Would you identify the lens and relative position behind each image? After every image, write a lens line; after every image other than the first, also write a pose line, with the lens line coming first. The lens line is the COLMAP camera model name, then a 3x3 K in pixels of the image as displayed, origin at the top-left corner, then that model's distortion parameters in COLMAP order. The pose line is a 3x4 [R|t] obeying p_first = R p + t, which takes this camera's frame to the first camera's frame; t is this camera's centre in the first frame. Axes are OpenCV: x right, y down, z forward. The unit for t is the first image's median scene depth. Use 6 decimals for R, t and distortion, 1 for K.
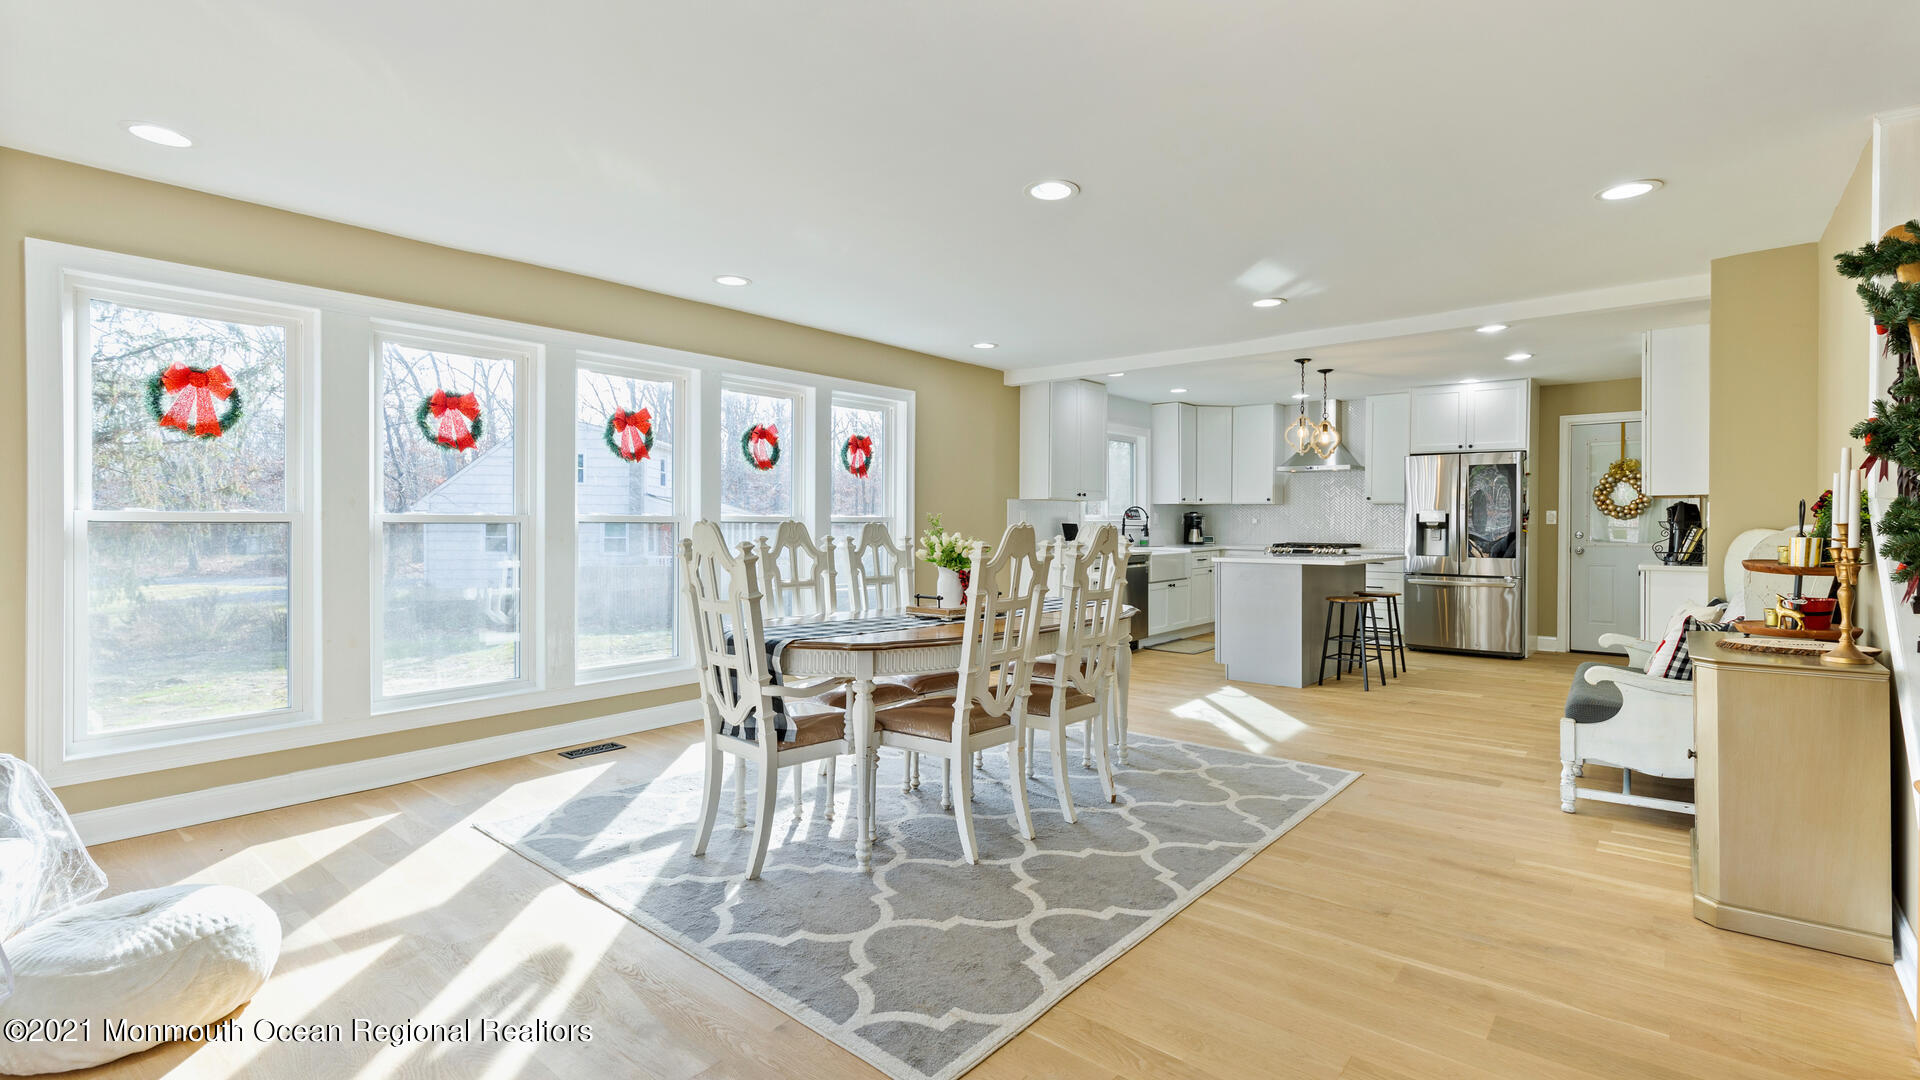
lens RADIAL K [[864.0, 0, 968.0], [0, 864.0, 527.3], [0, 0, 1]] dist [0.002816, -0.000182]
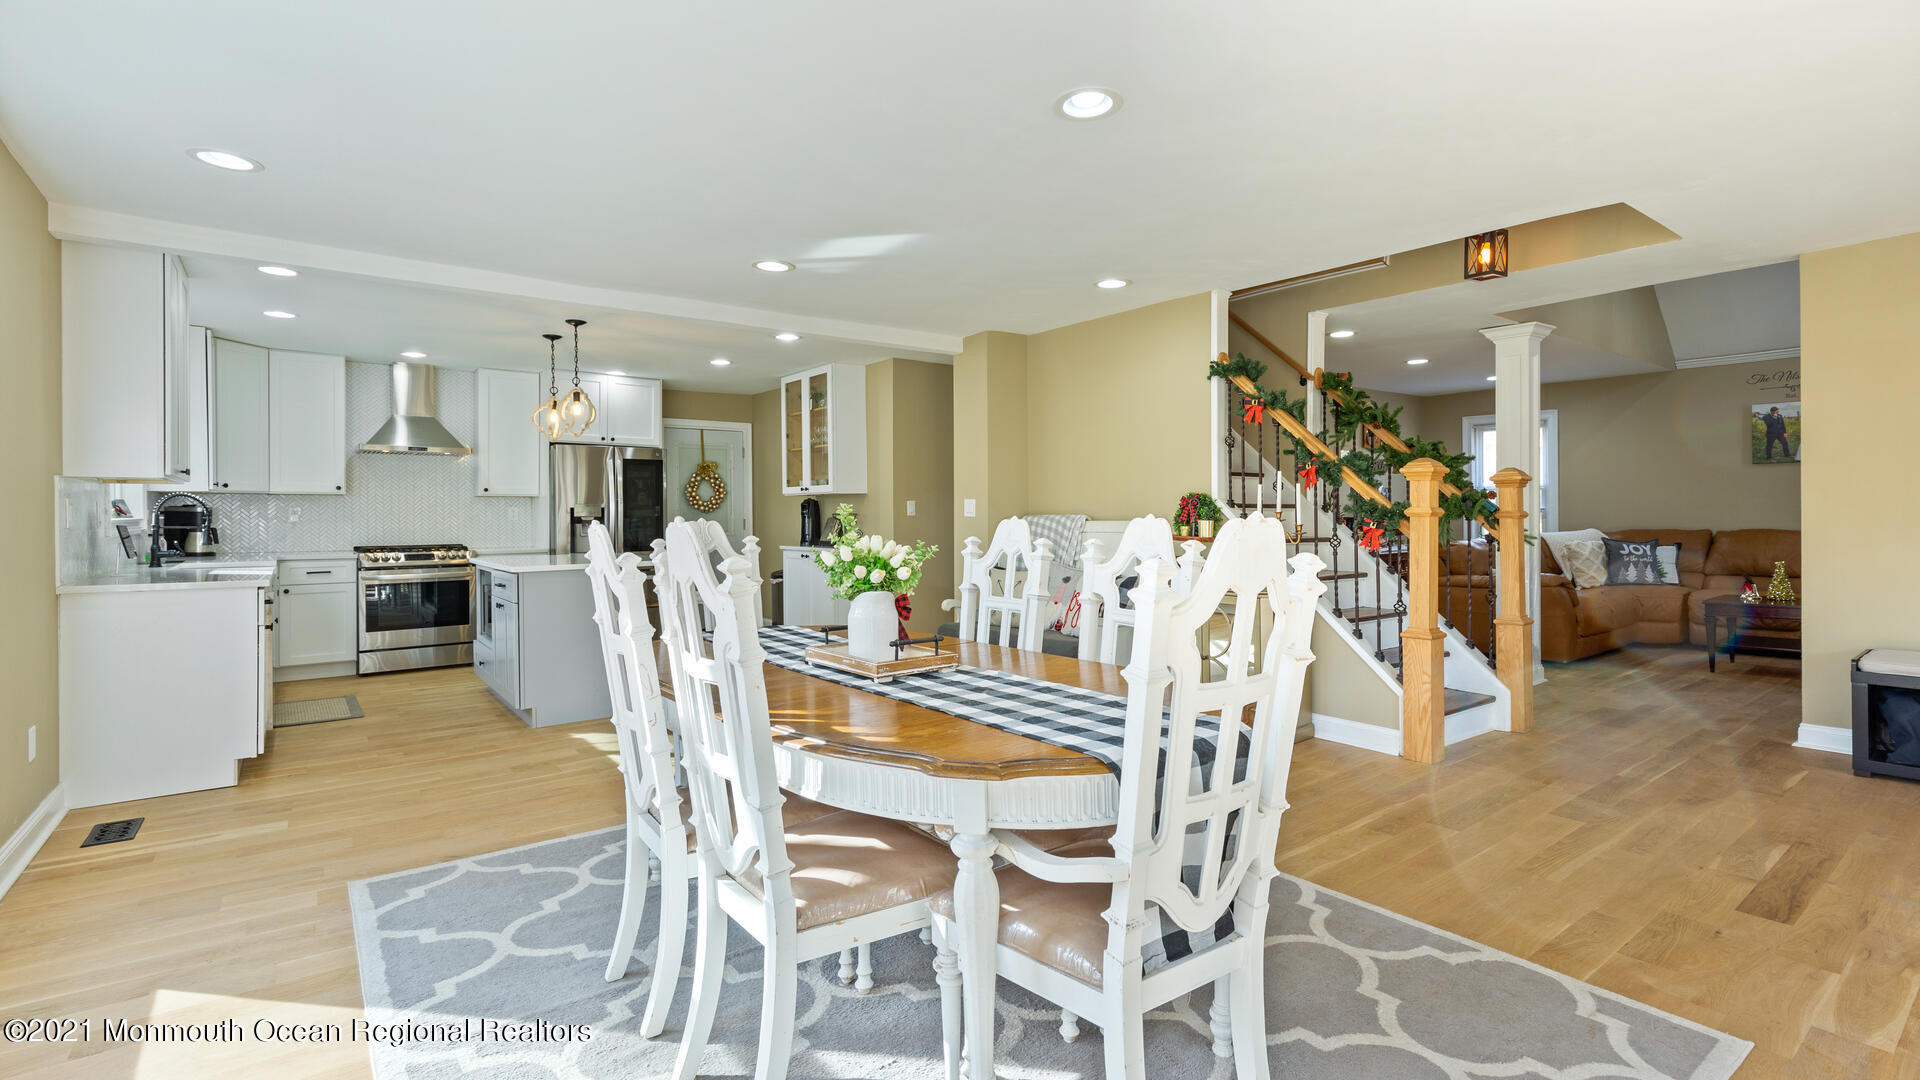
lens RADIAL K [[870.6, 0, 970.7], [0, 870.6, 511.6], [0, 0, 1]] dist [0.004760, -0.000264]
pose [[0.211973, -0.002359, 0.977273, -0.513578], [0.015389, 0.999881, -0.000924, -0.007289], [-0.977154, 0.015235, 0.211984, 0.667234]]
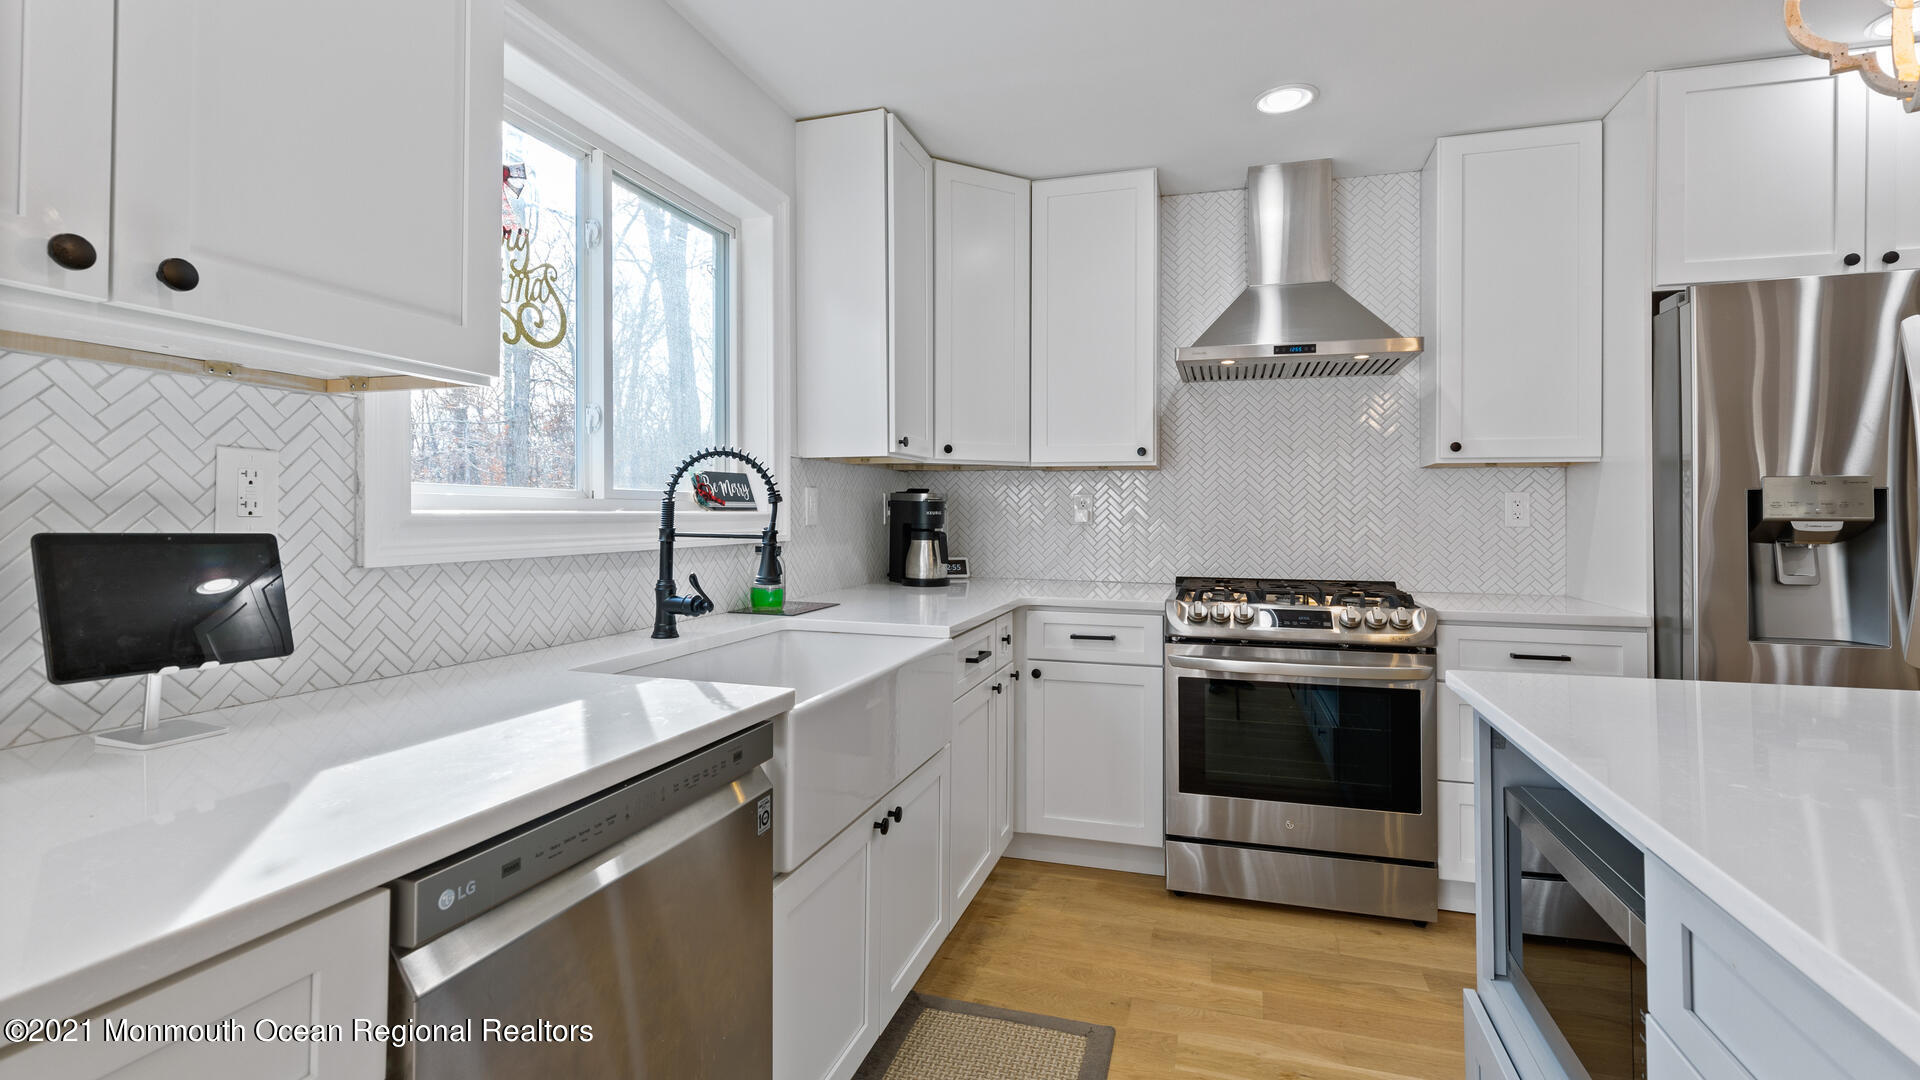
lens RADIAL K [[872.9, 0, 969.8], [0, 872.9, 503.0], [0, 0, 1]] dist [0.004856, 0.000335]
pose [[0.919120, 0.006429, 0.393925, 0.309302], [0.002285, 0.999763, -0.021647, -0.010053], [-0.393971, 0.020796, 0.918888, 1.449927]]
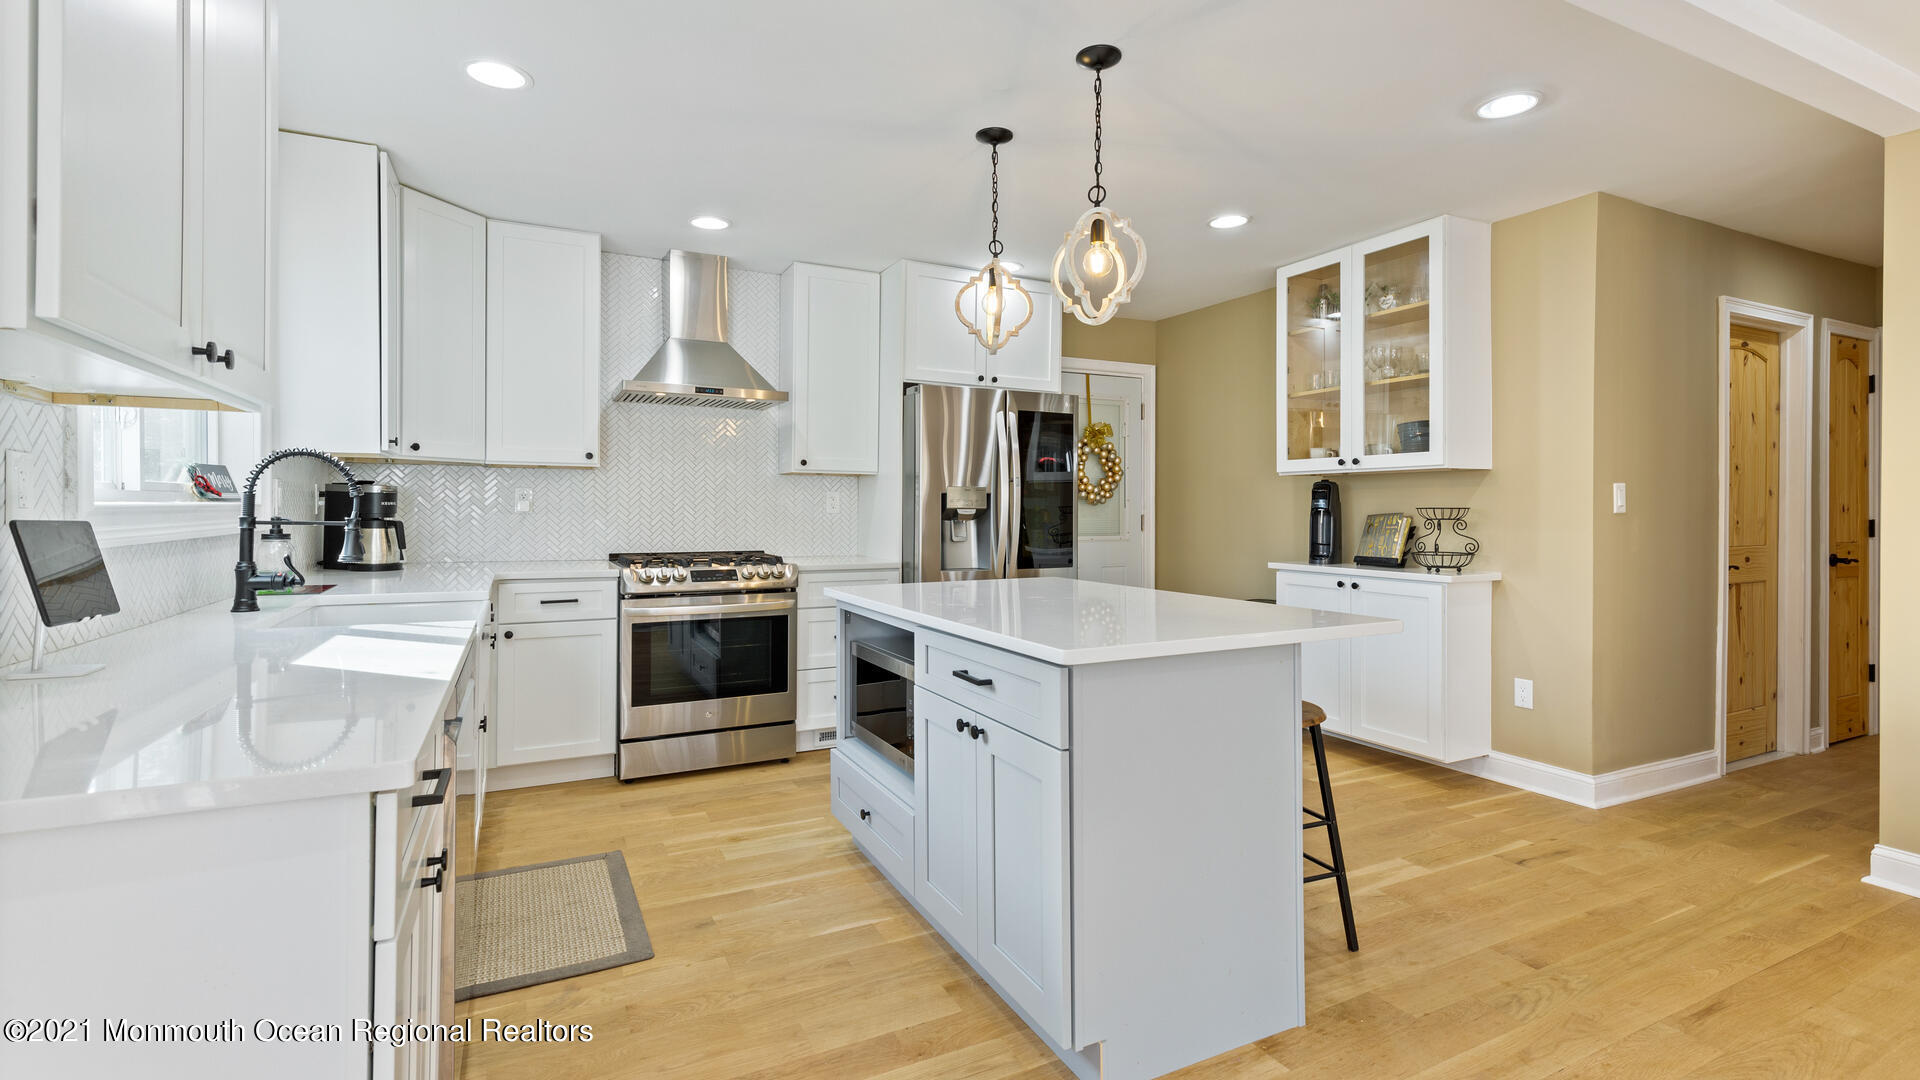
lens RADIAL K [[872.9, 0, 969.8], [0, 872.9, 503.0], [0, 0, 1]] dist [0.004856, 0.000335]
pose [[0.394462, 0.003748, 0.918905, 0.047795], [0.005255, 0.999966, -0.006335, -0.010045], [-0.918897, 0.007327, 0.394429, 1.328619]]
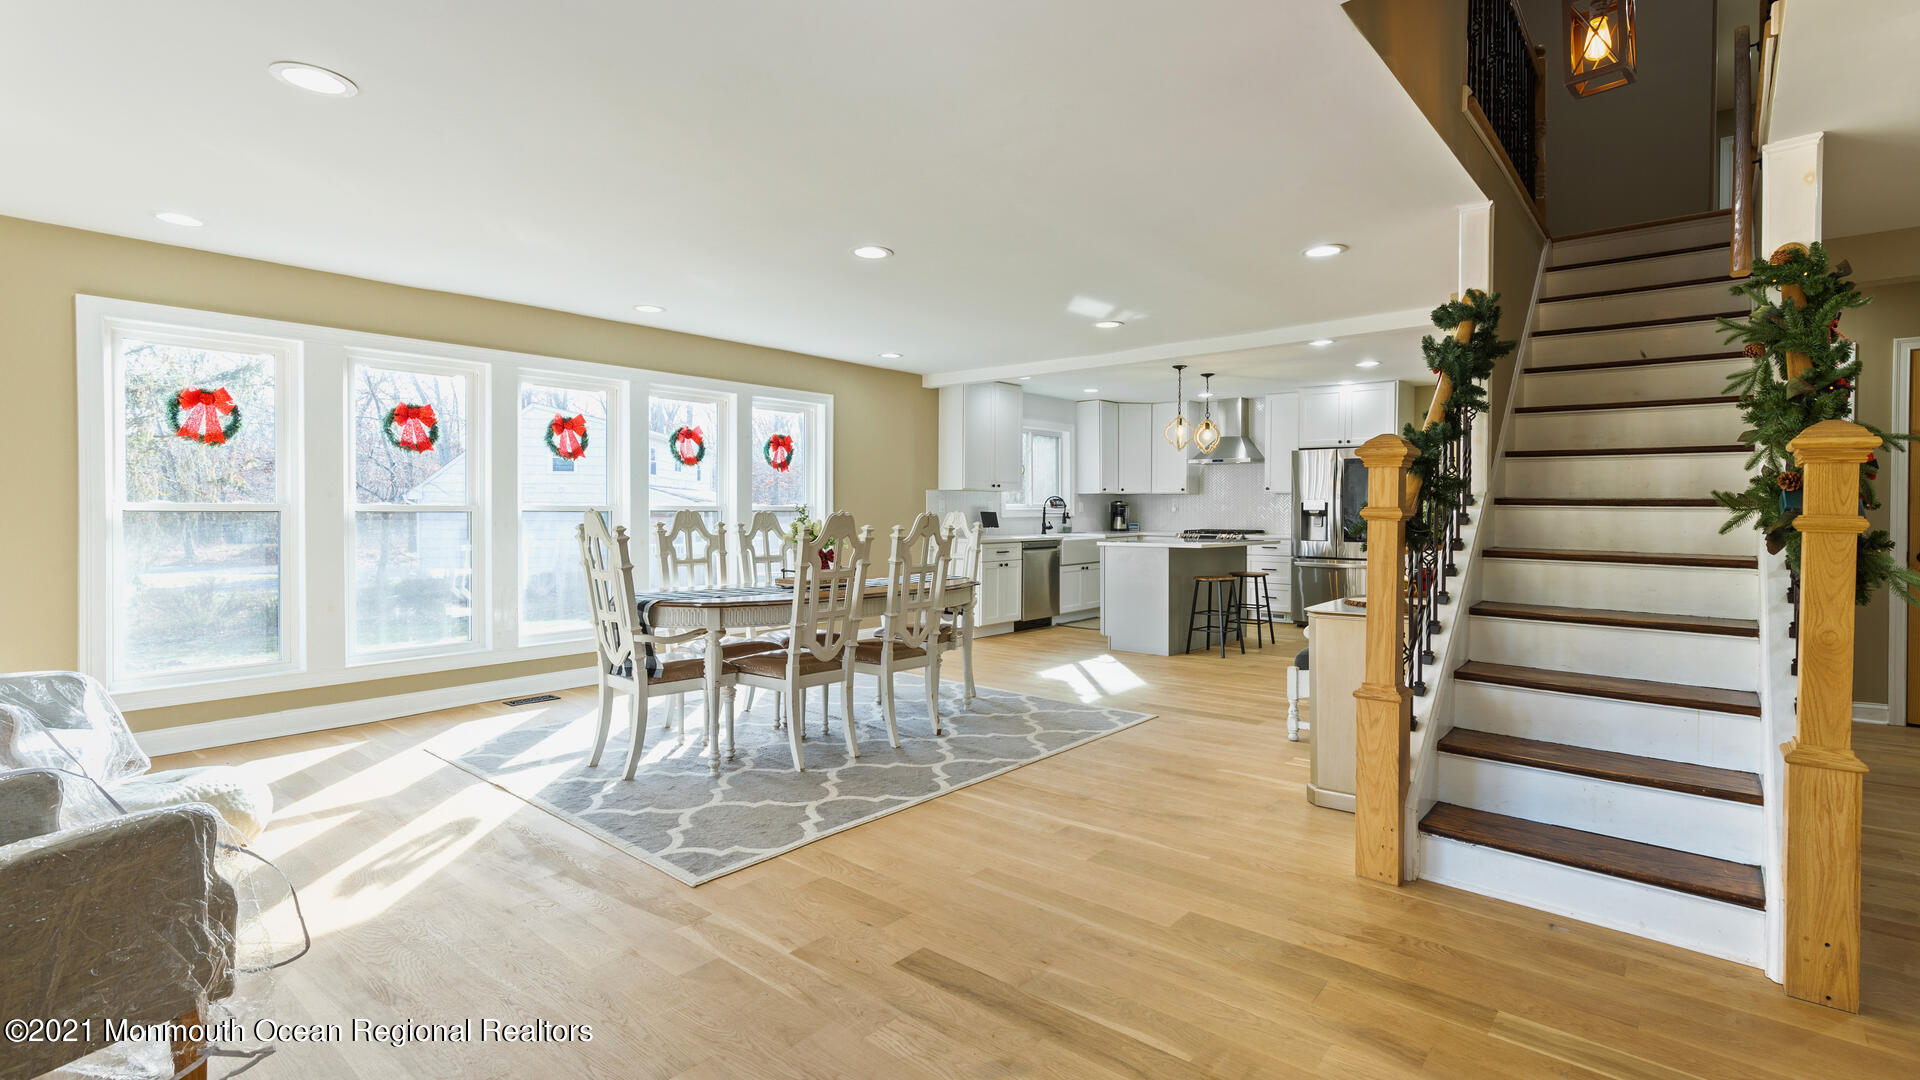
lens RADIAL K [[881.4, 0, 975.3], [0, 881.4, 520.5], [0, 0, 1]] dist [0.001770, -0.000200]
pose [[0.999999, -0.000817, -0.001278, 0.179207], [0.000824, 0.999985, 0.005477, 0.000949], [0.001273, -0.005478, 0.999984, -0.219767]]
